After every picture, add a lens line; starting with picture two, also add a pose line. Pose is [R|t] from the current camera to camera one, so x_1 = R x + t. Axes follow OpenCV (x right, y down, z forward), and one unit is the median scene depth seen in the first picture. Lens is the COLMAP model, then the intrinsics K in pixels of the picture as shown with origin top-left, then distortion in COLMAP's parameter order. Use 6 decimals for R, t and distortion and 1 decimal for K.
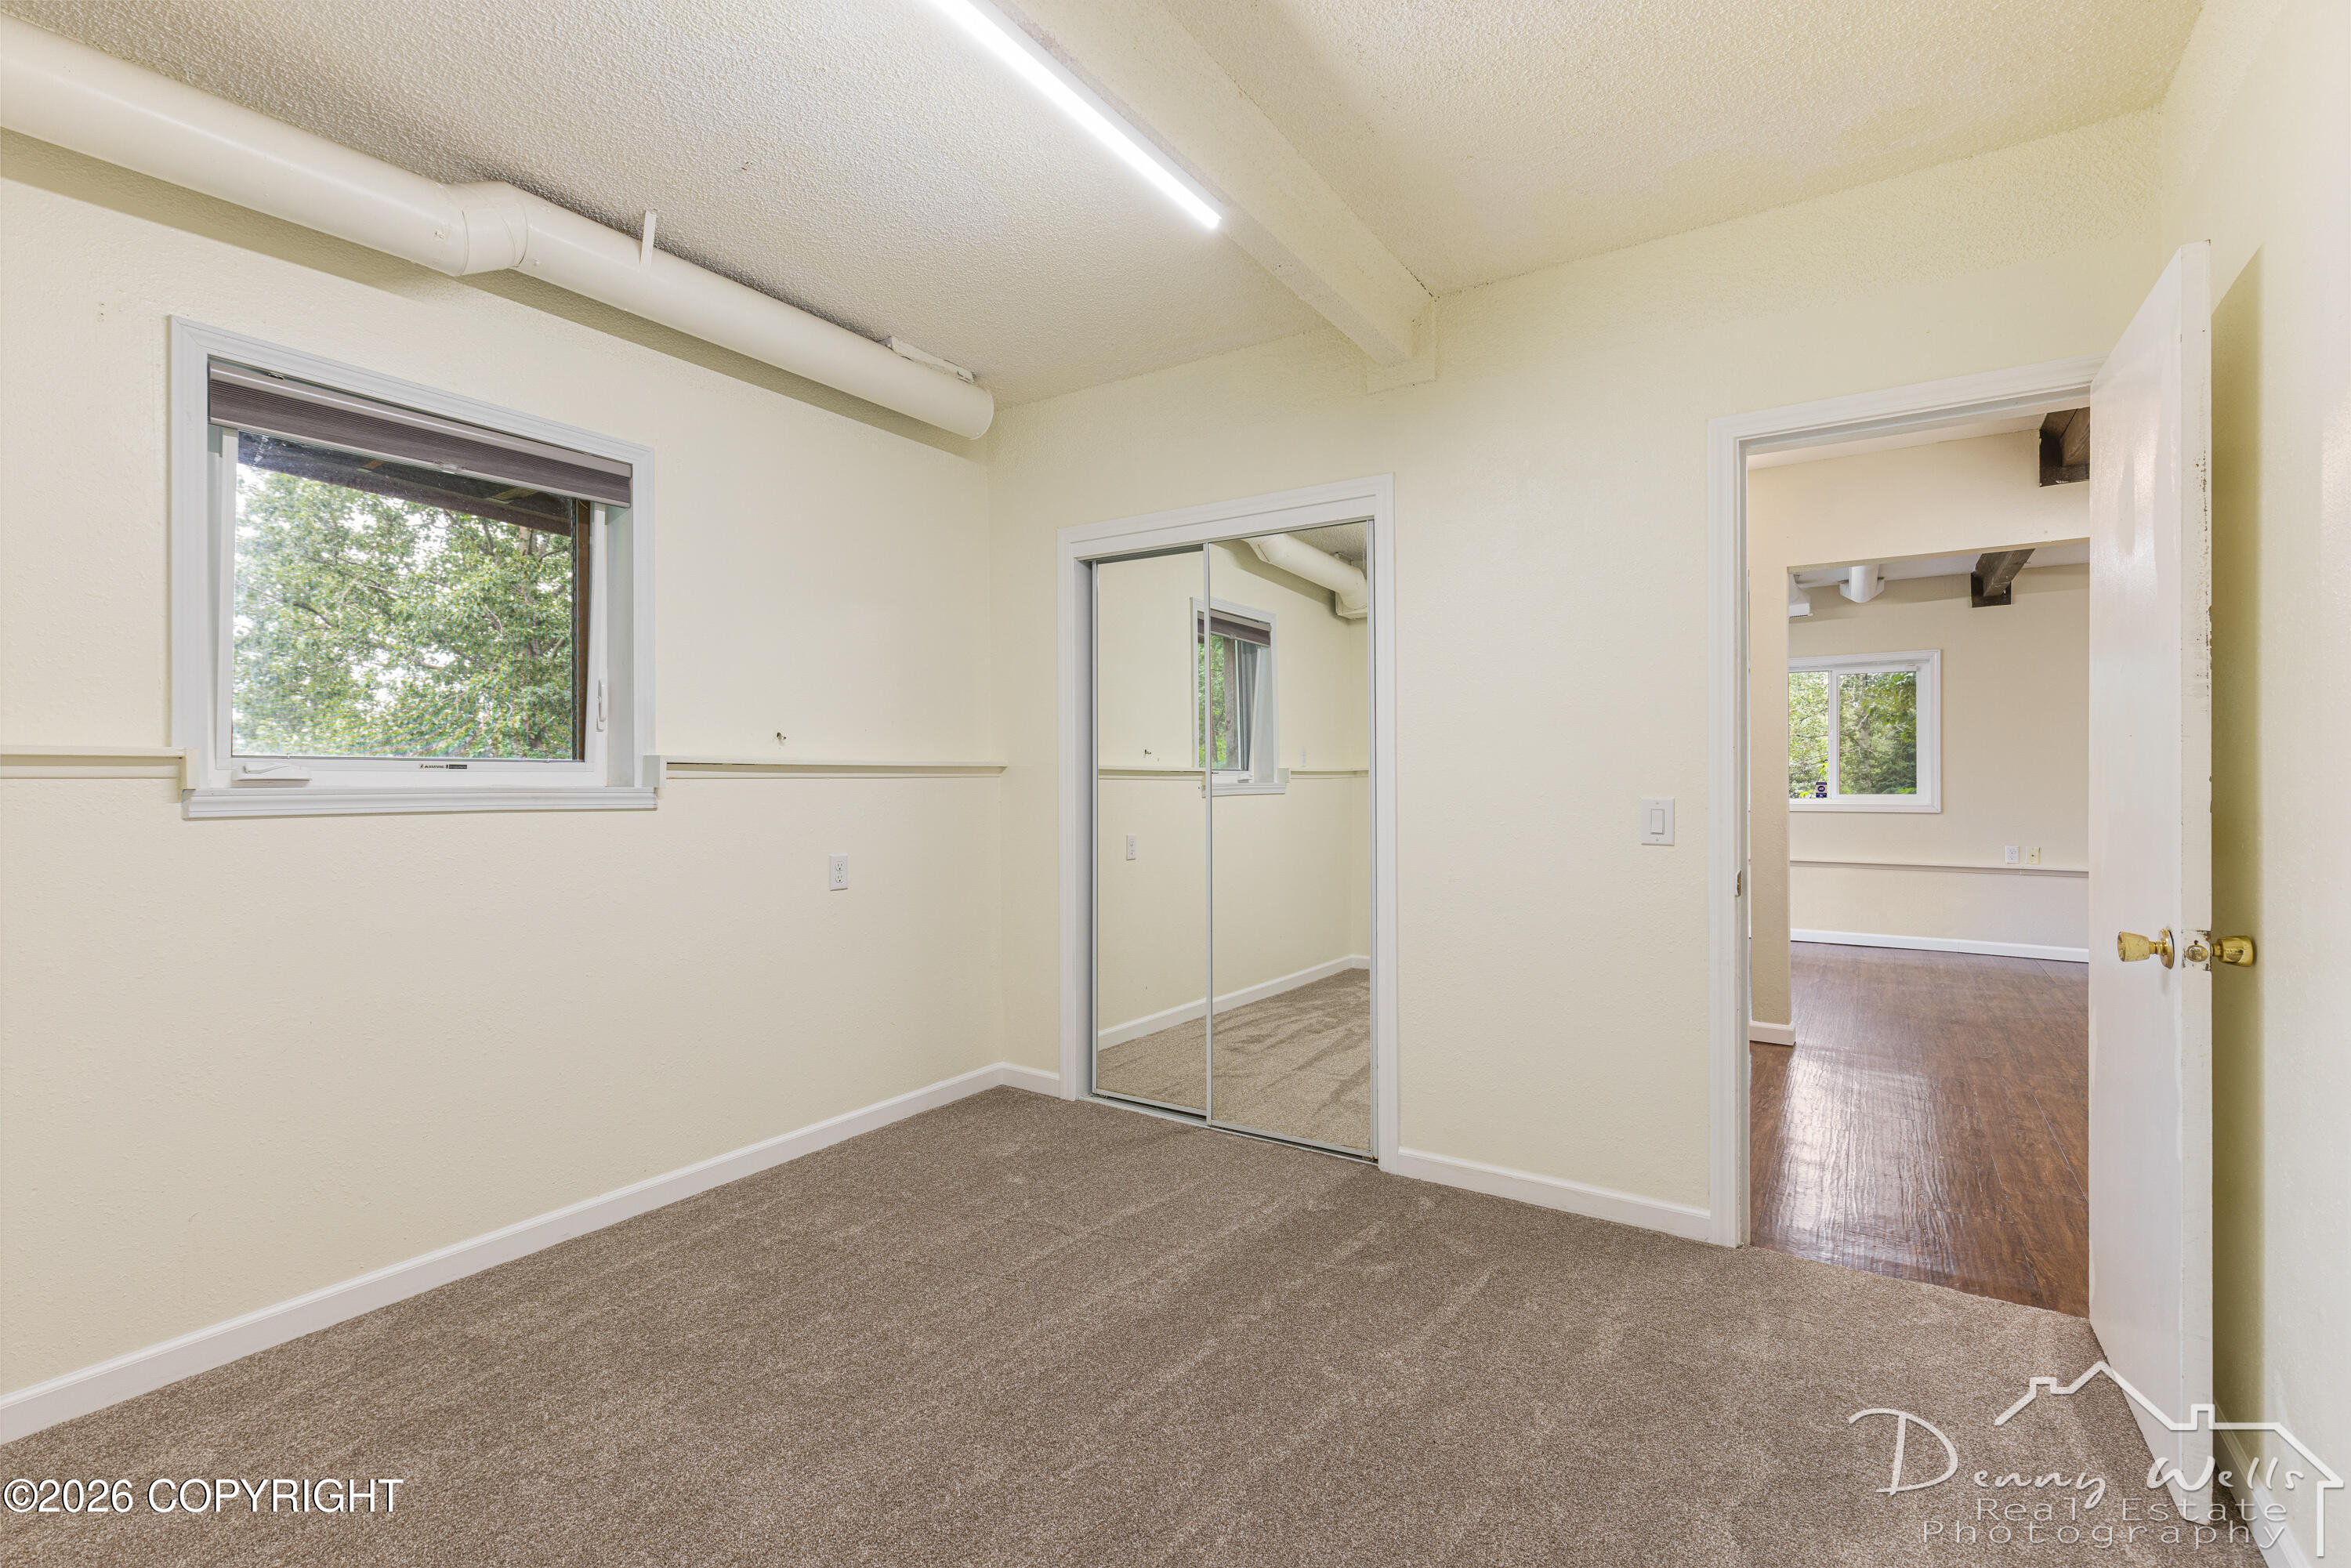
lens RADIAL K [[1044.9, 0, 1175.2], [0, 1044.9, 775.3], [0, 0, 1]] dist [0.002041, 0.000761]
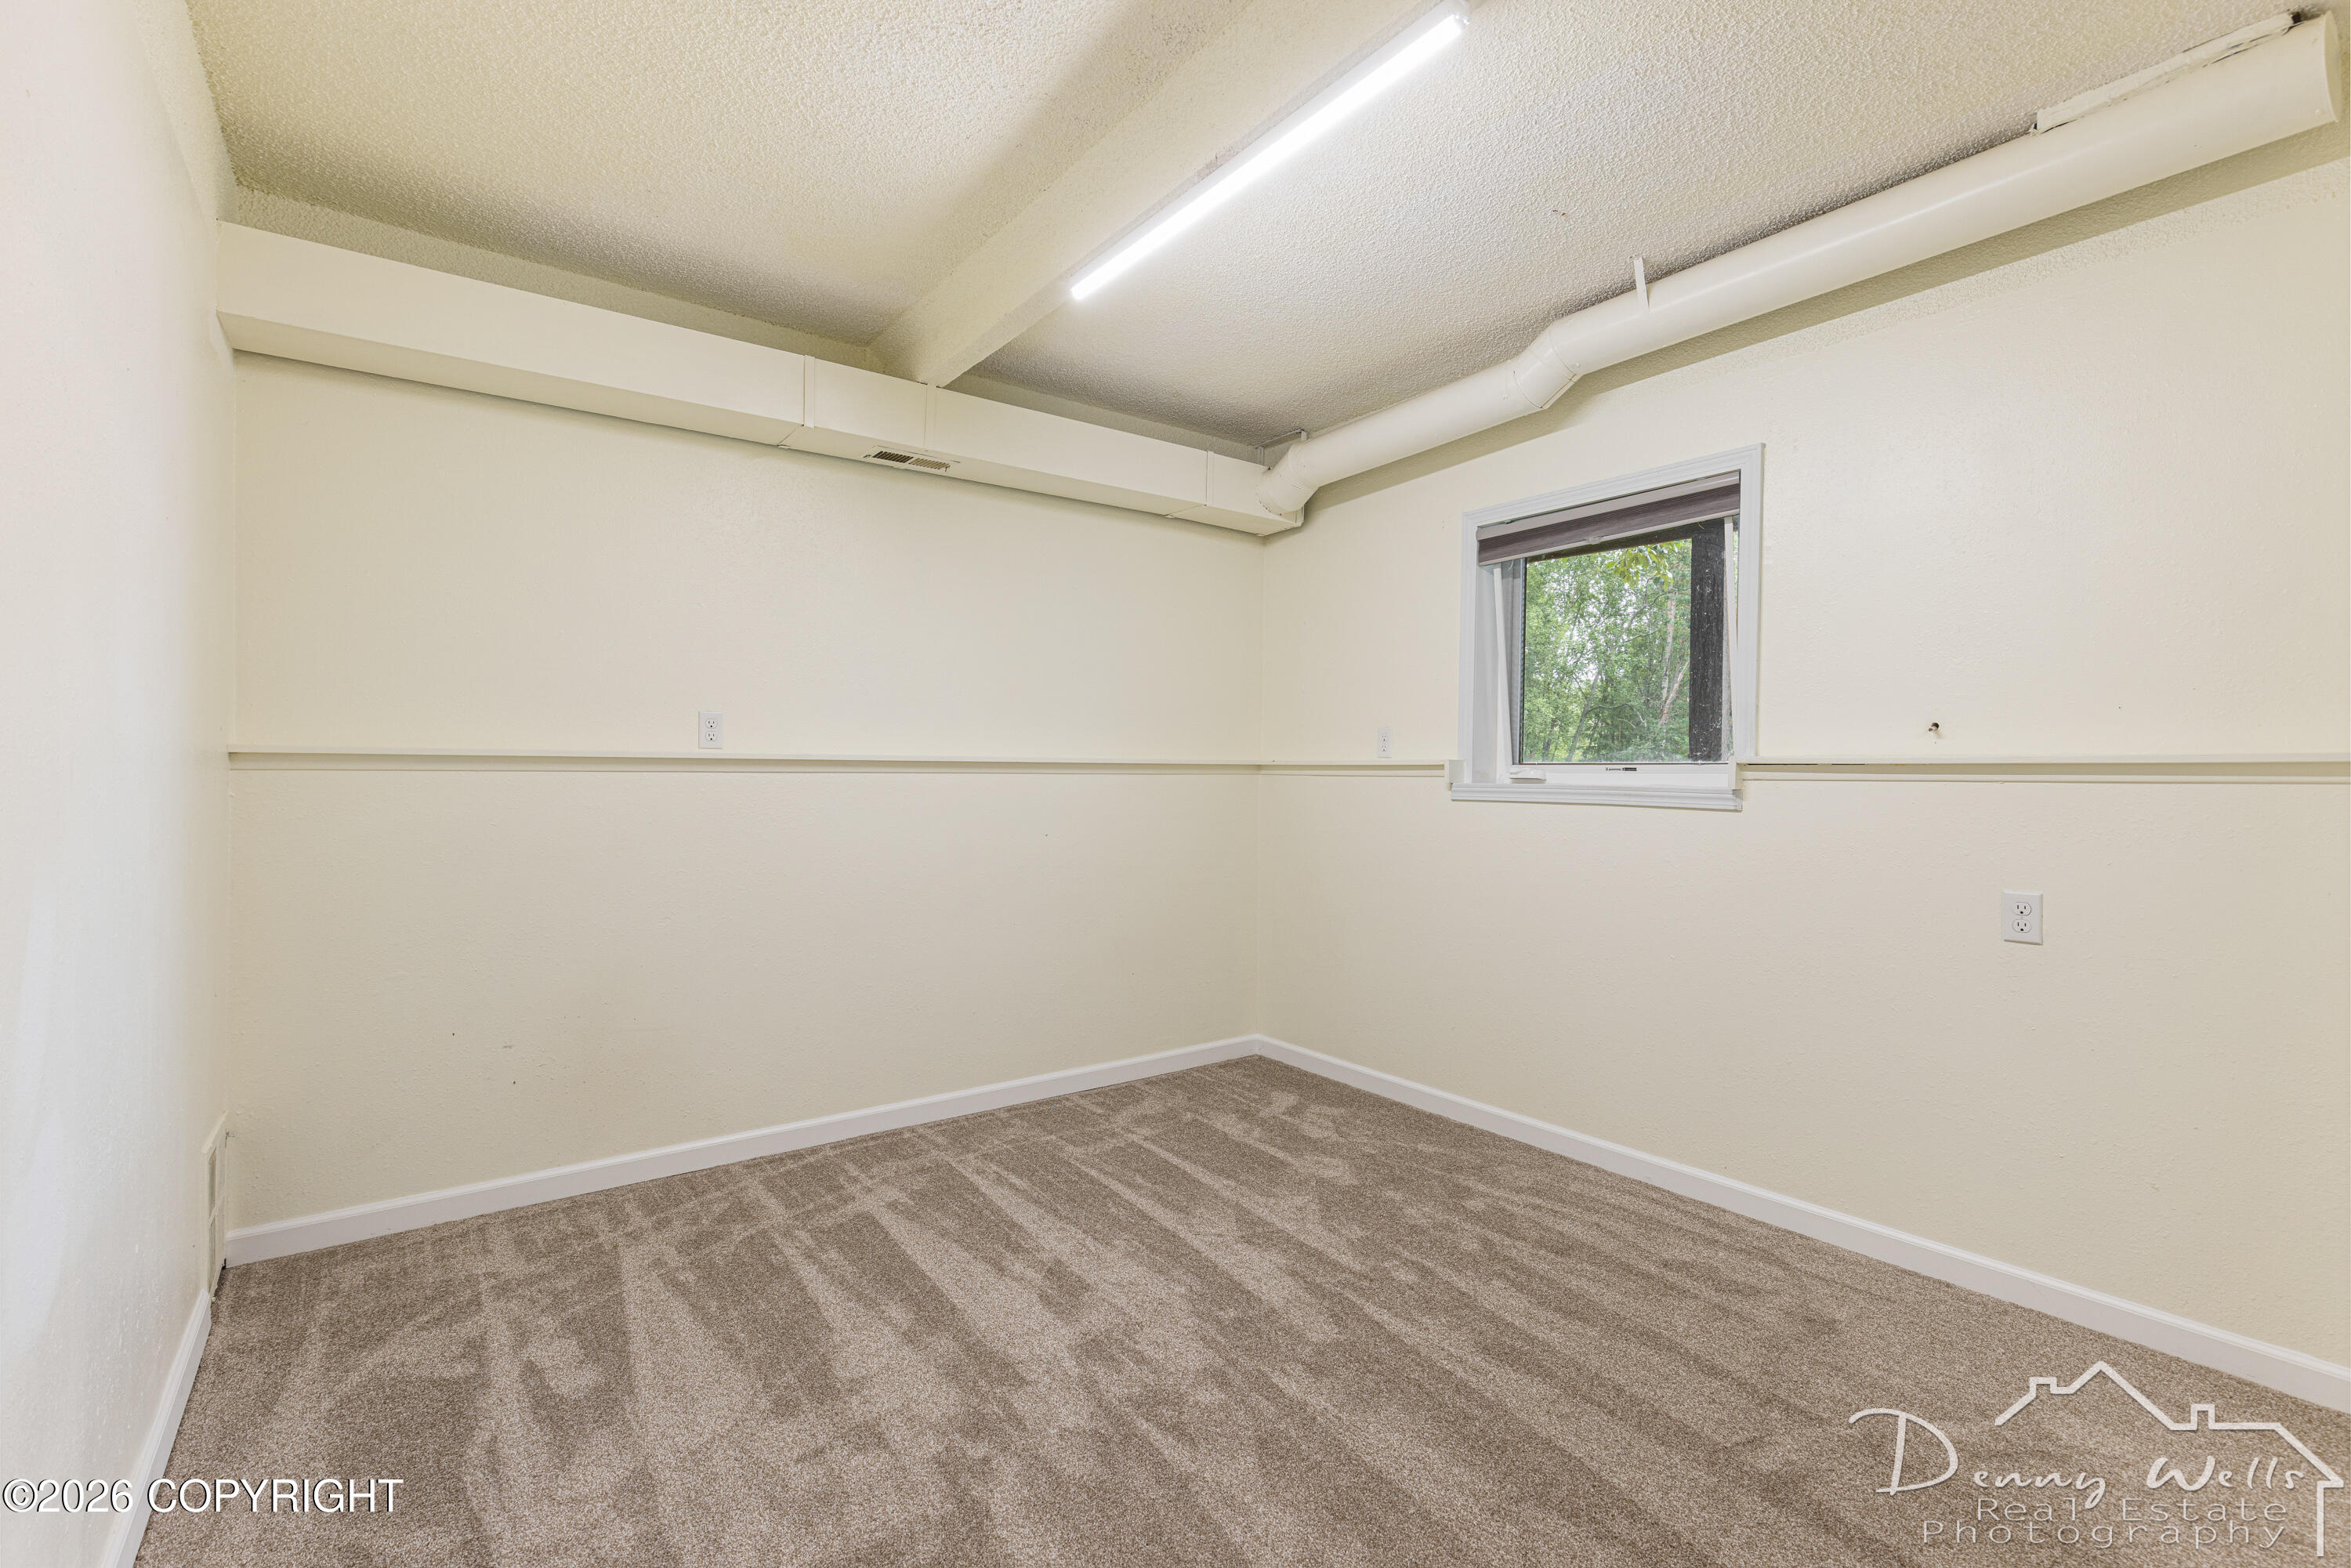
lens RADIAL K [[1044.9, 0, 1174.6], [0, 1044.9, 783.7], [0, 0, 1]] dist [0.002041, 0.000761]
pose [[-0.339974, 0.000215, -0.940435, 0.620974], [-0.011967, 0.999918, 0.004555, 0.008883], [0.940359, 0.012803, -0.339943, 0.832502]]
